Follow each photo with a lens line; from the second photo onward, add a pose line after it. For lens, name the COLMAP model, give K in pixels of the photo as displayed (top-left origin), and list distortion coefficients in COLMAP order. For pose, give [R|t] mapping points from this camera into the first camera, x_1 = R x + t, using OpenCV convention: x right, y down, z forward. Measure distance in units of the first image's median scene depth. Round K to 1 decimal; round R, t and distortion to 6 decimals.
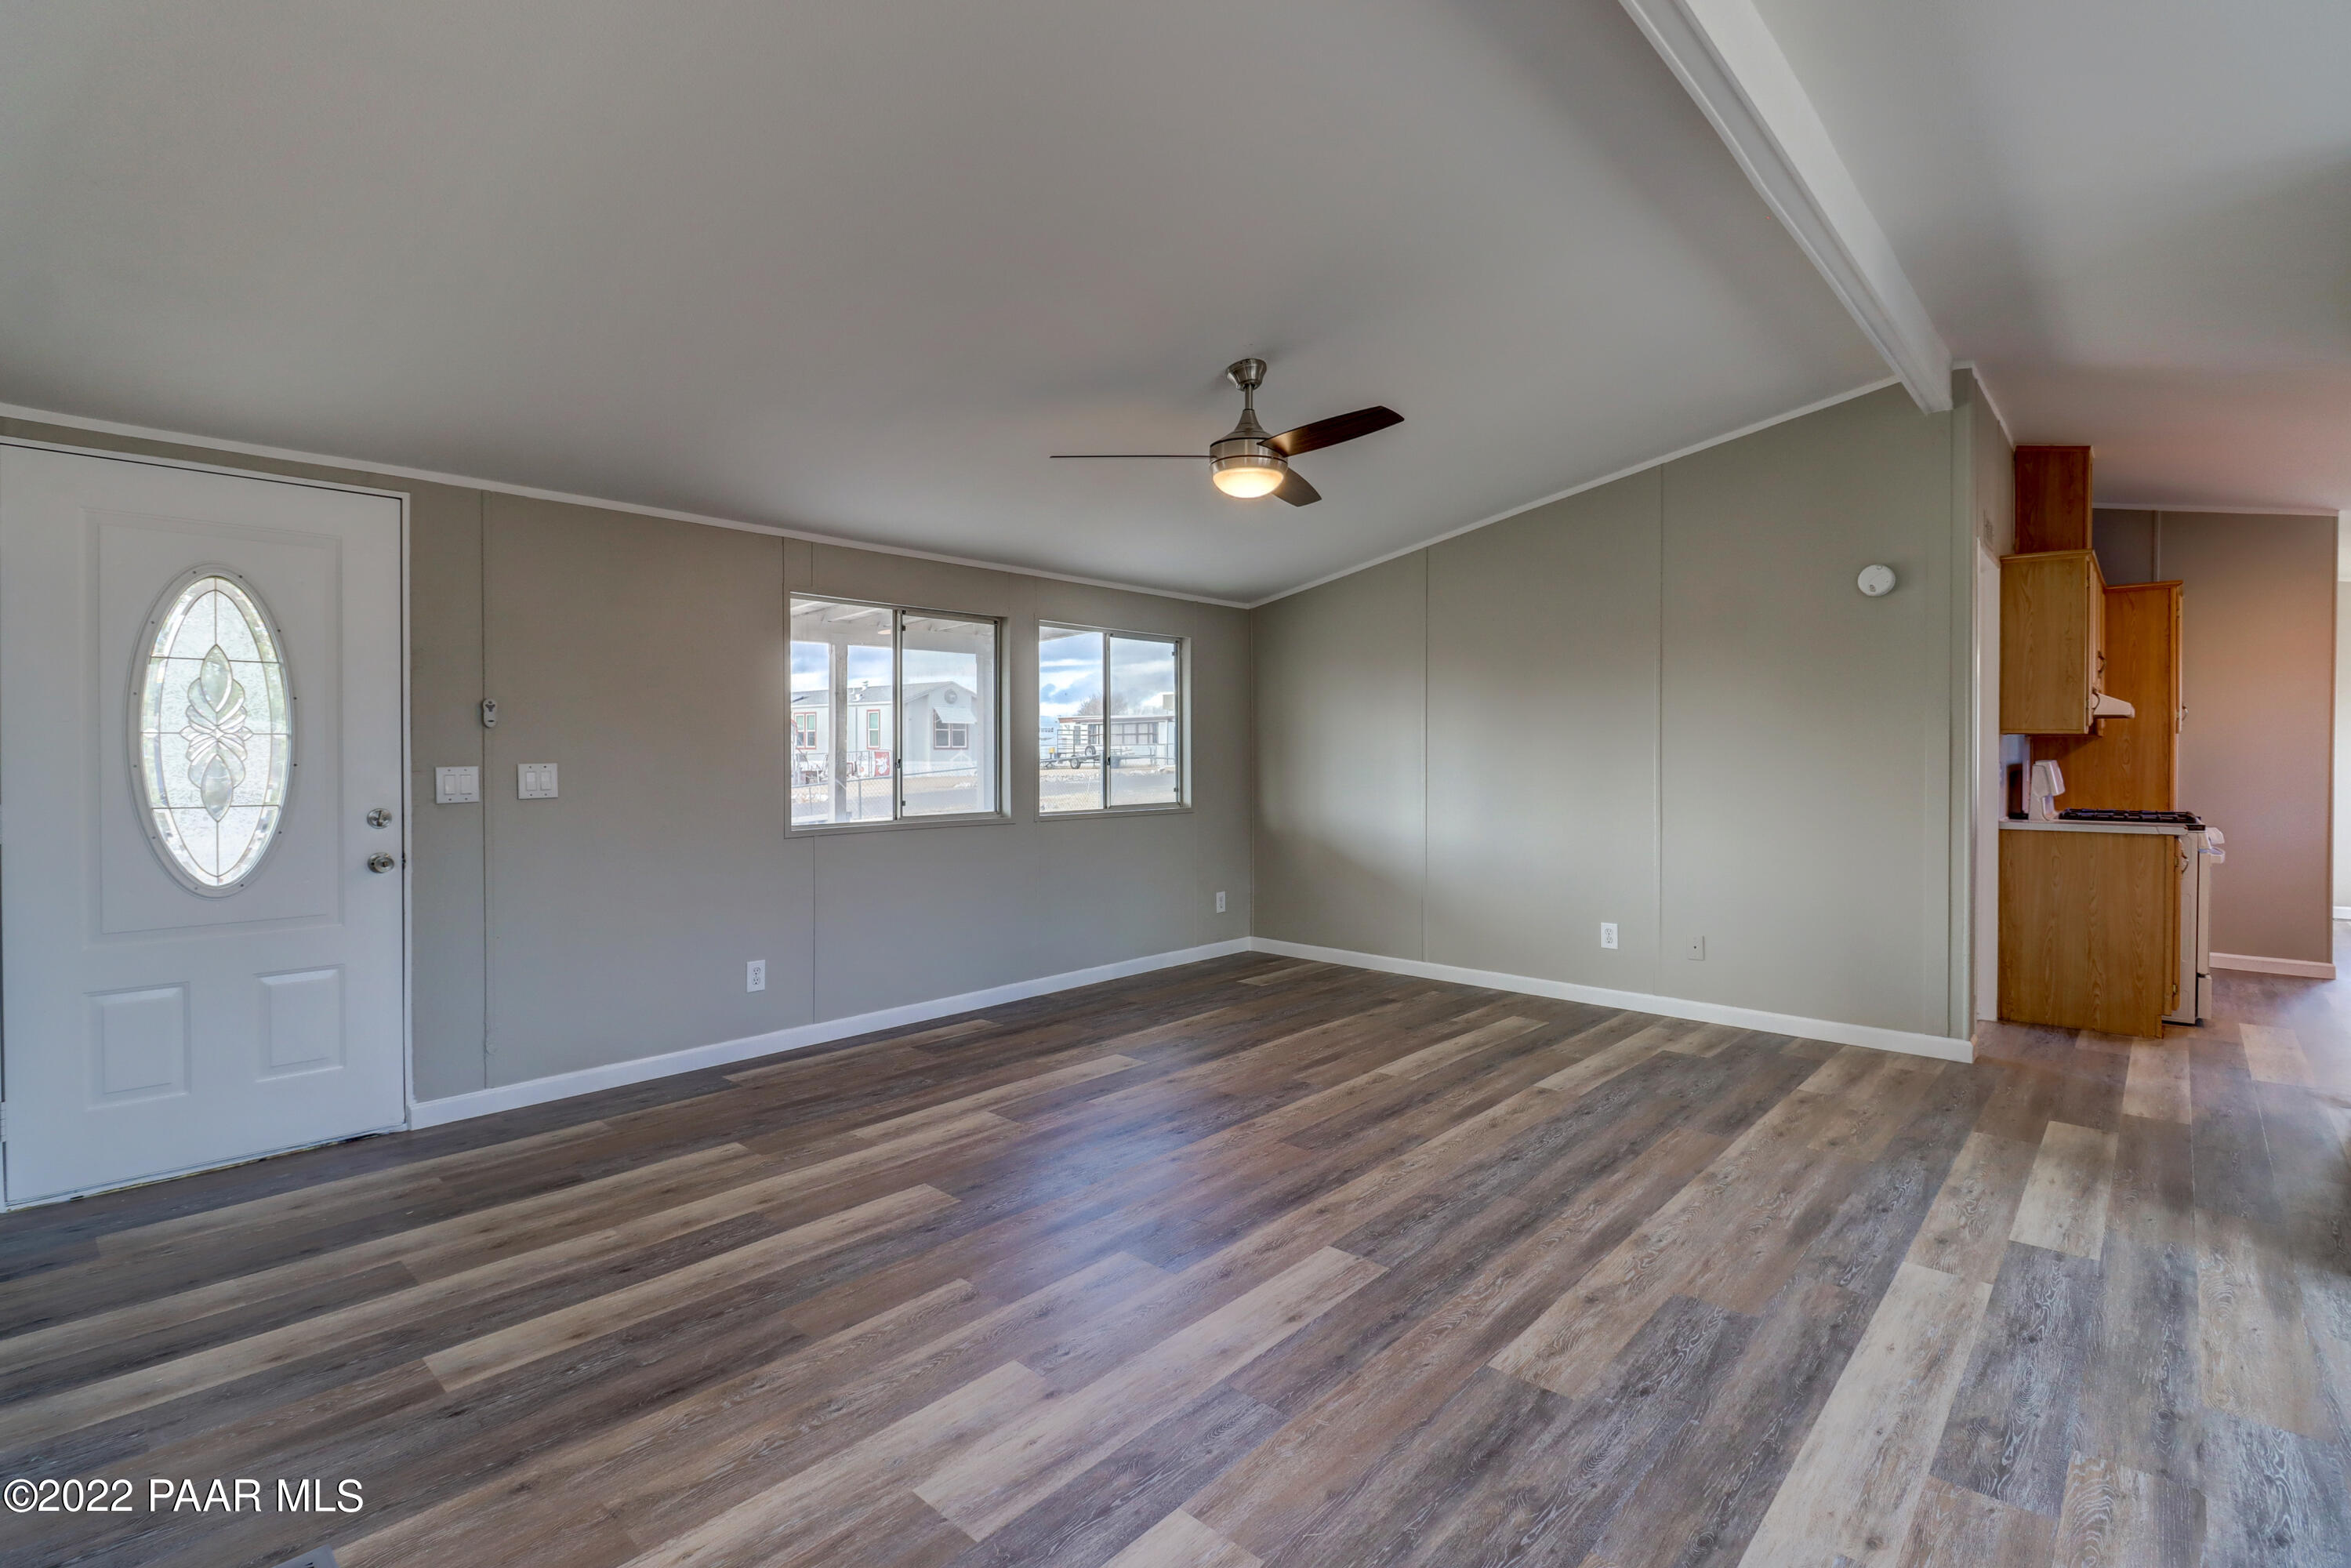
lens RADIAL K [[1093.9, 0, 1159.6], [0, 1093.9, 750.3], [0, 0, 1]] dist [0.004554, -0.009840]
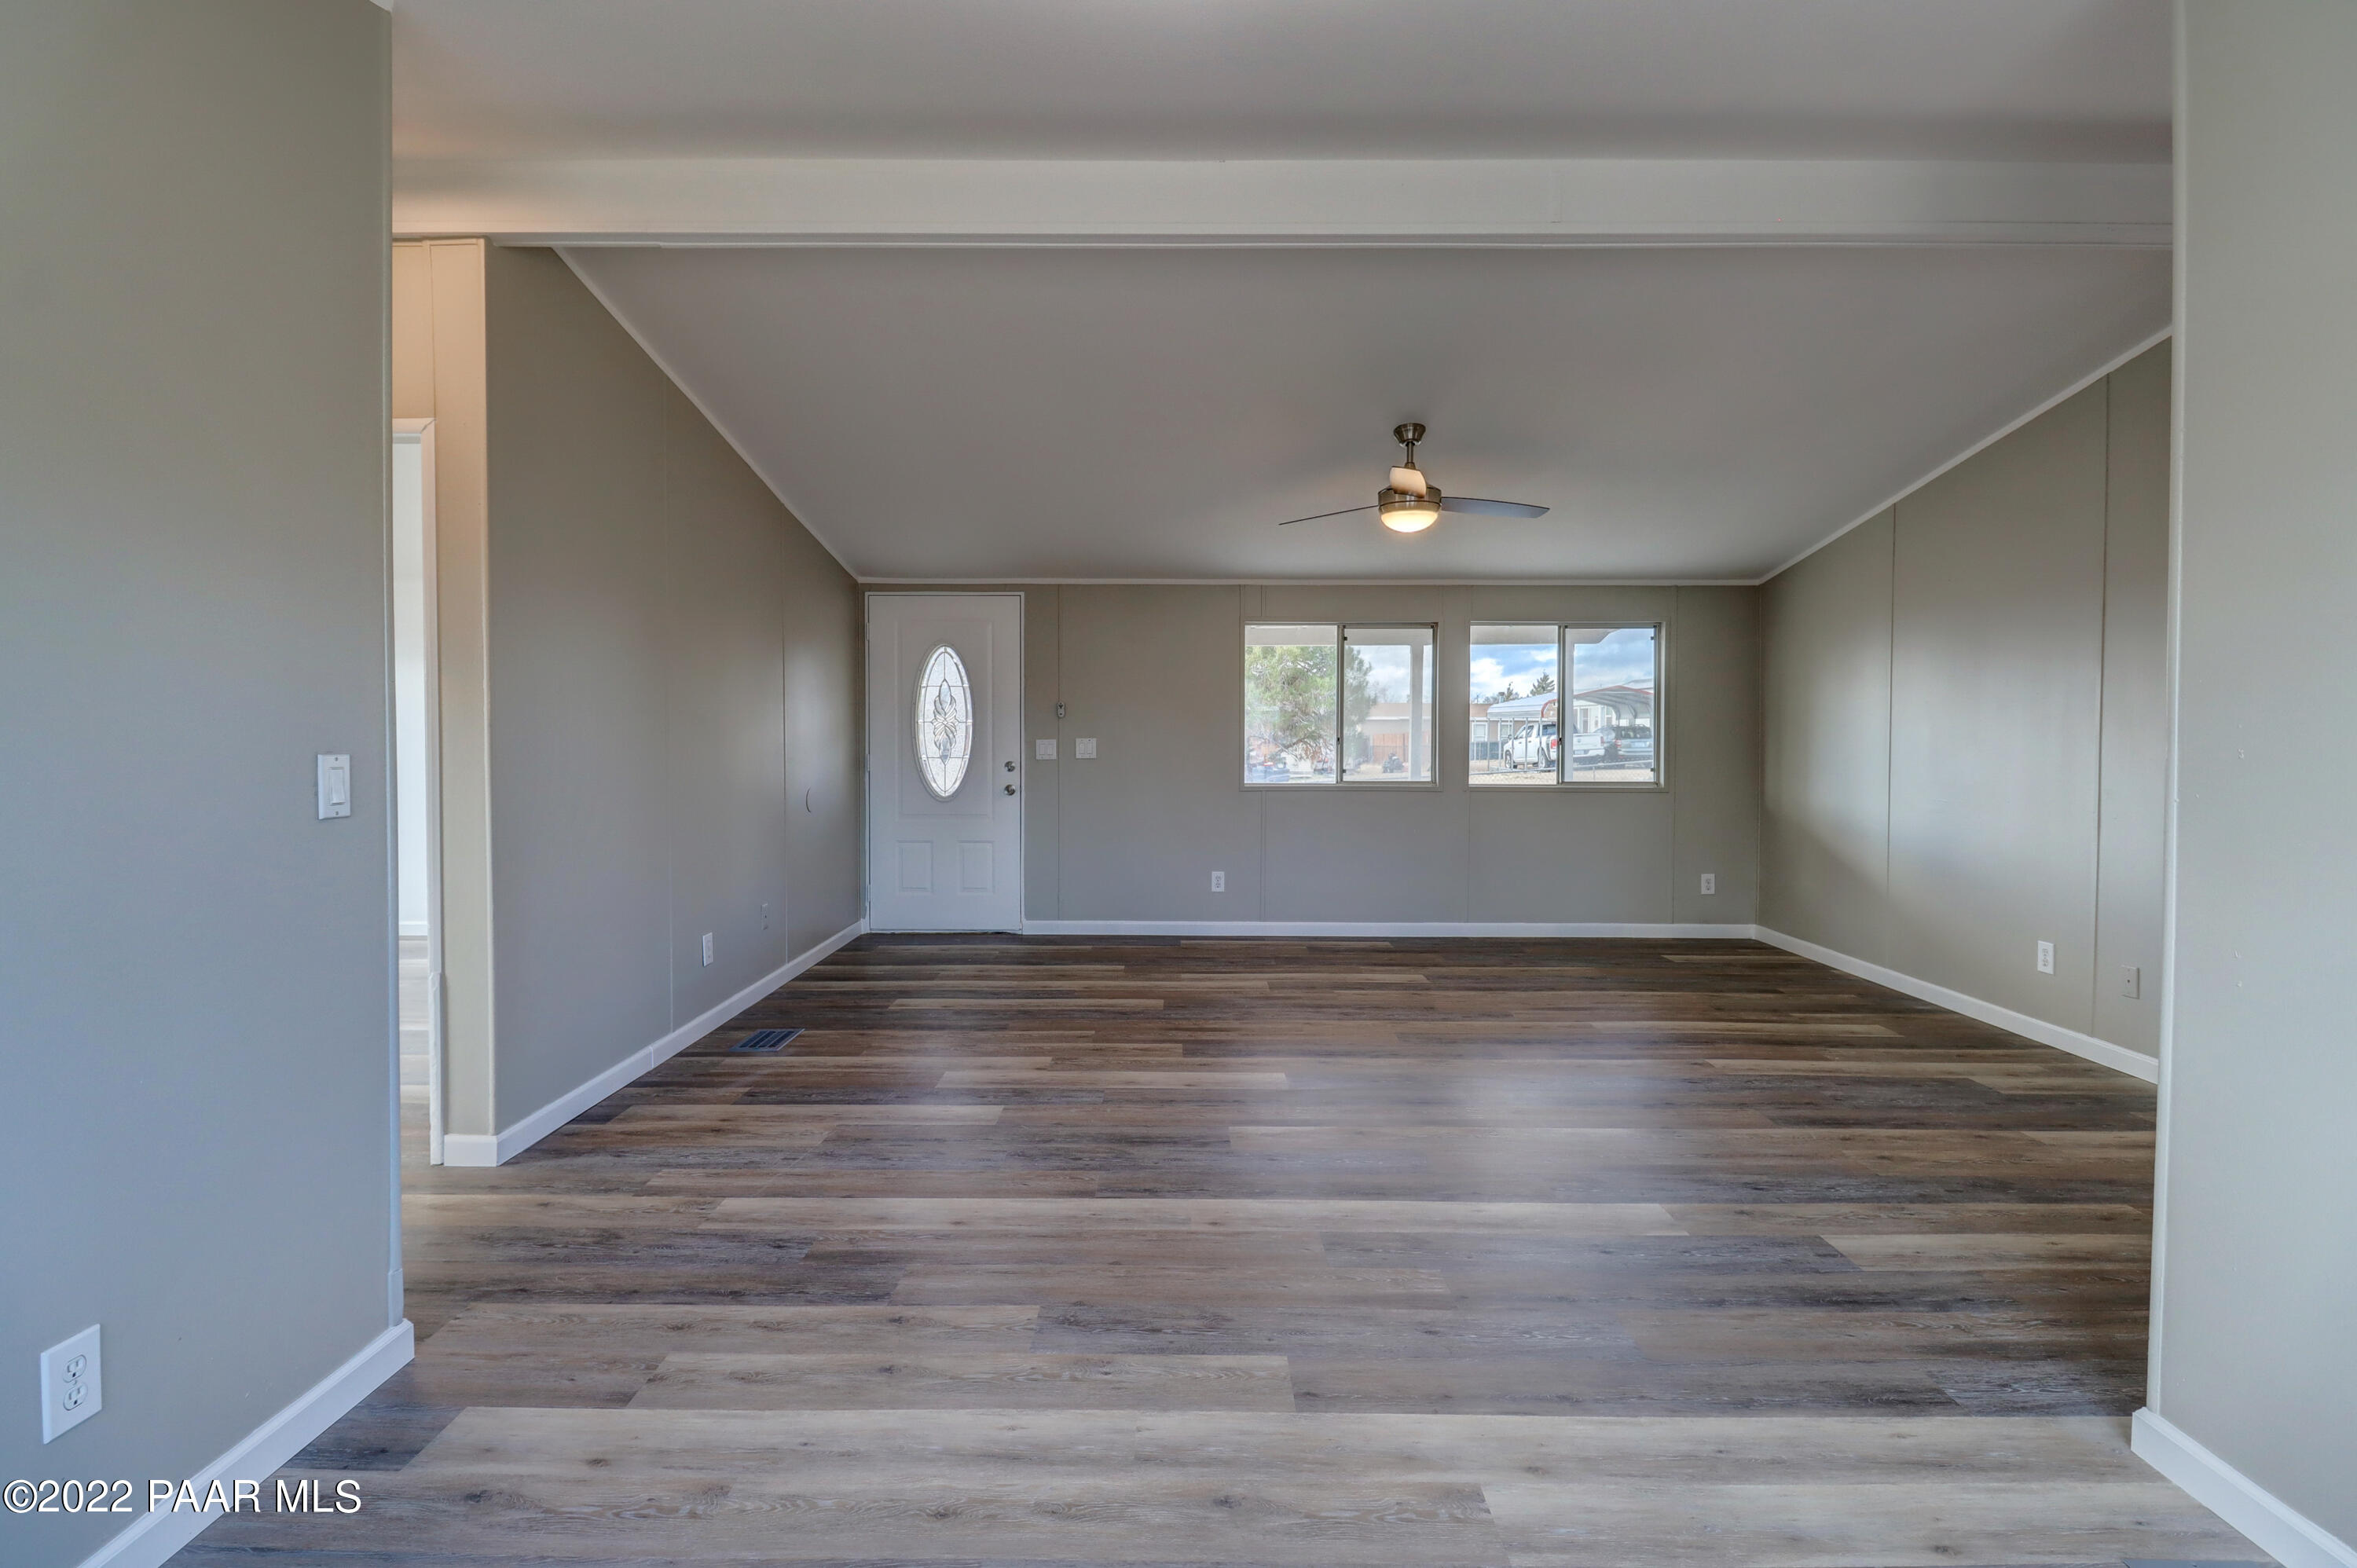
lens RADIAL K [[1074.5, 0, 1160.8], [0, 1074.5, 766.6], [0, 0, 1]] dist [0.002072, -0.008749]
pose [[0.670740, 0.025896, -0.741241, 0.953232], [-0.002518, 0.999464, 0.032638, 0.001289], [0.741688, -0.020025, 0.670446, -0.059627]]
